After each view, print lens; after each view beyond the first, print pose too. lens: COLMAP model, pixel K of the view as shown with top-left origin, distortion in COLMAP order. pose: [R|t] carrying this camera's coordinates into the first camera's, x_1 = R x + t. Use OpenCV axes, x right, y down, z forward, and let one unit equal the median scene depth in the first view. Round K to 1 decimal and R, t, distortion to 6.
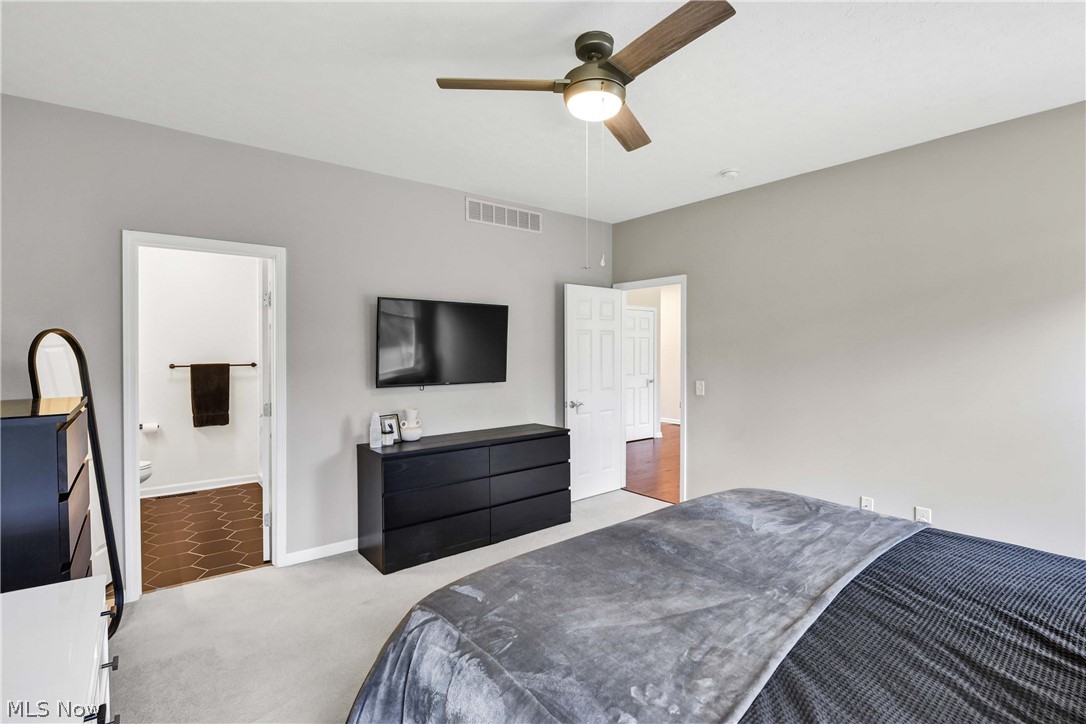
lens RADIAL K [[509.5, 0, 543.0], [0, 509.5, 353.1], [0, 0, 1]] dist [-0.014510, 0.001155]
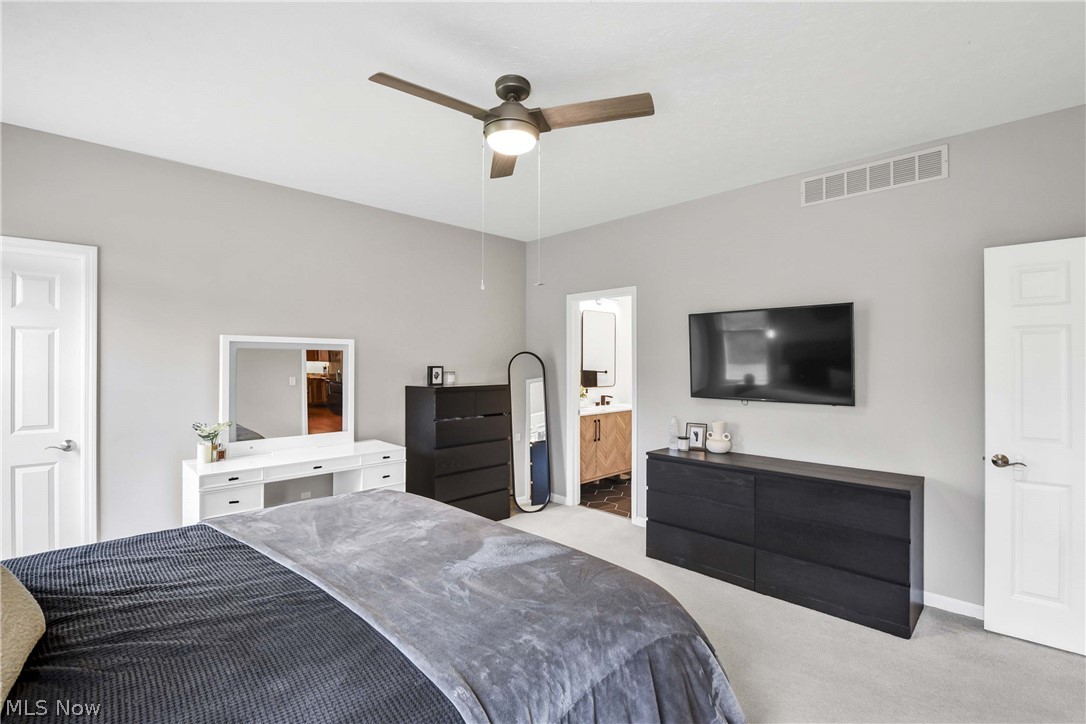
lens RADIAL K [[497.1, 0, 541.8], [0, 497.1, 360.3], [0, 0, 1]] dist [-0.004719, -0.005934]
pose [[0.102872, -0.002360, -0.994692, 0.555124], [-0.010029, 0.999944, -0.003410, -0.002977], [0.994644, 0.010326, 0.102843, 0.450123]]
